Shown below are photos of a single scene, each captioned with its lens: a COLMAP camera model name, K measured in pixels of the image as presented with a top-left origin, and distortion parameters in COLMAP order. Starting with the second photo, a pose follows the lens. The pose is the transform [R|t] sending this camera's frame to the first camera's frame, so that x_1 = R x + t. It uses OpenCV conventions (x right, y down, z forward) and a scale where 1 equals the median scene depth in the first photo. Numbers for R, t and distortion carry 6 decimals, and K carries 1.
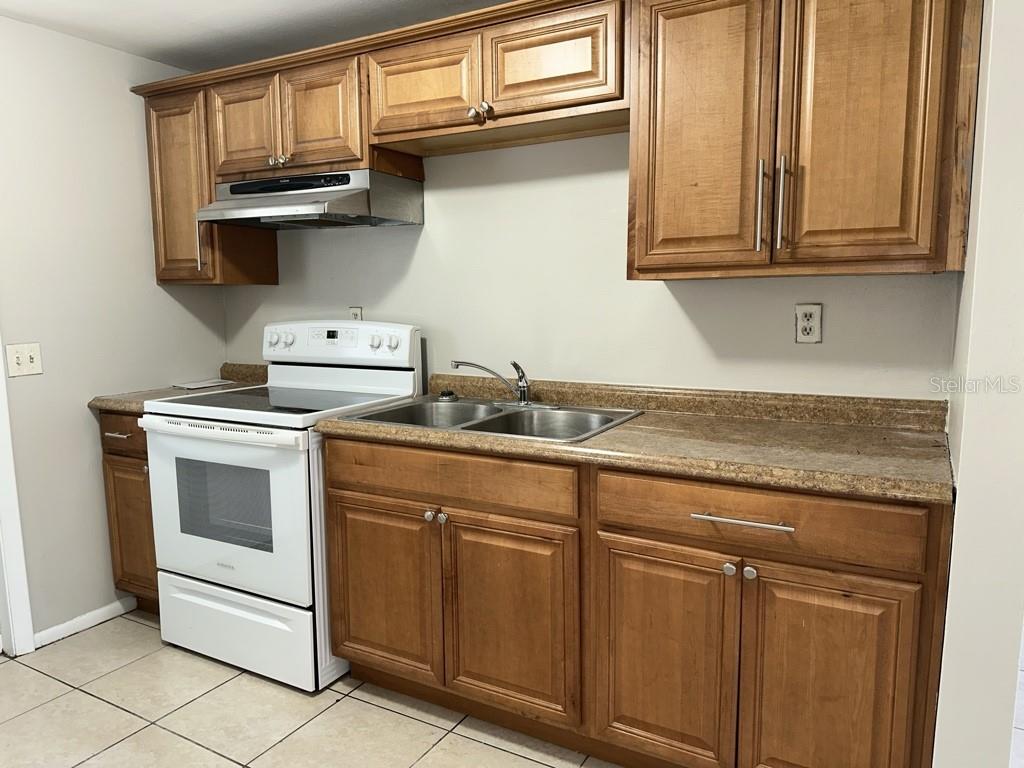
lens RADIAL K [[709.3, 0, 511.8], [0, 709.3, 390.8], [0, 0, 1]] dist [0.146473, -0.298221]
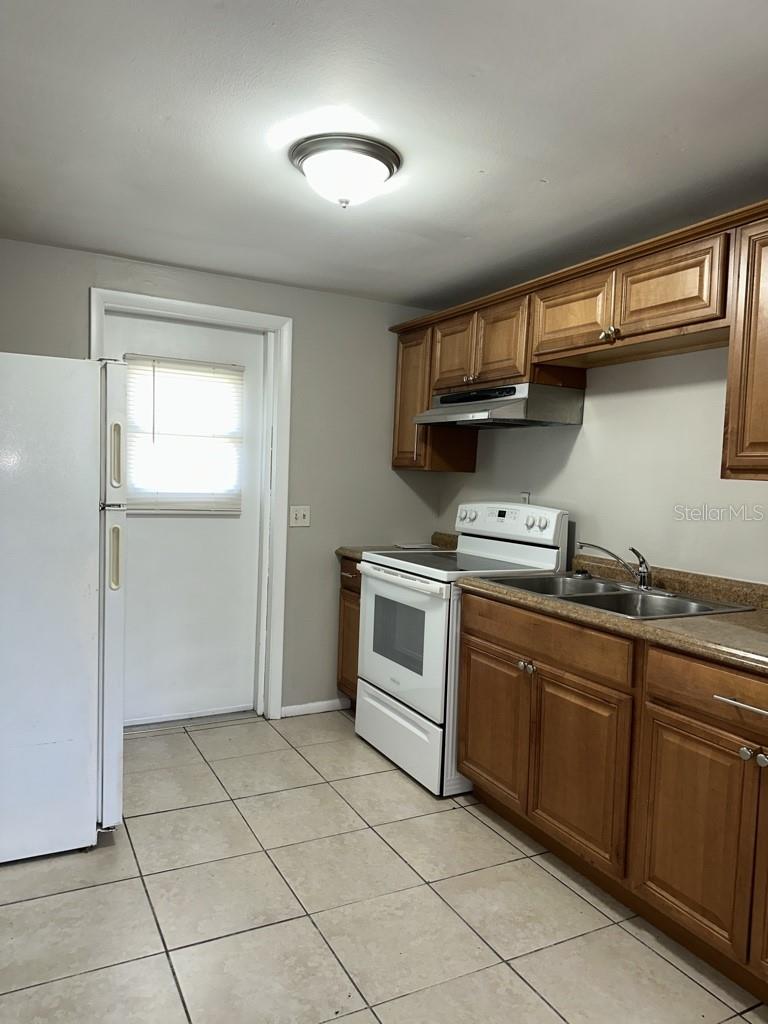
lens RADIAL K [[709.3, 0, 384.0], [0, 709.3, 512.0], [0, 0, 1]] dist [0.146473, -0.298221]
pose [[0.837414, 0.067692, -0.542361, 0.287863], [-0.117025, 0.991495, -0.056941, 0.012703], [0.533894, 0.111153, 0.838214, -0.147915]]
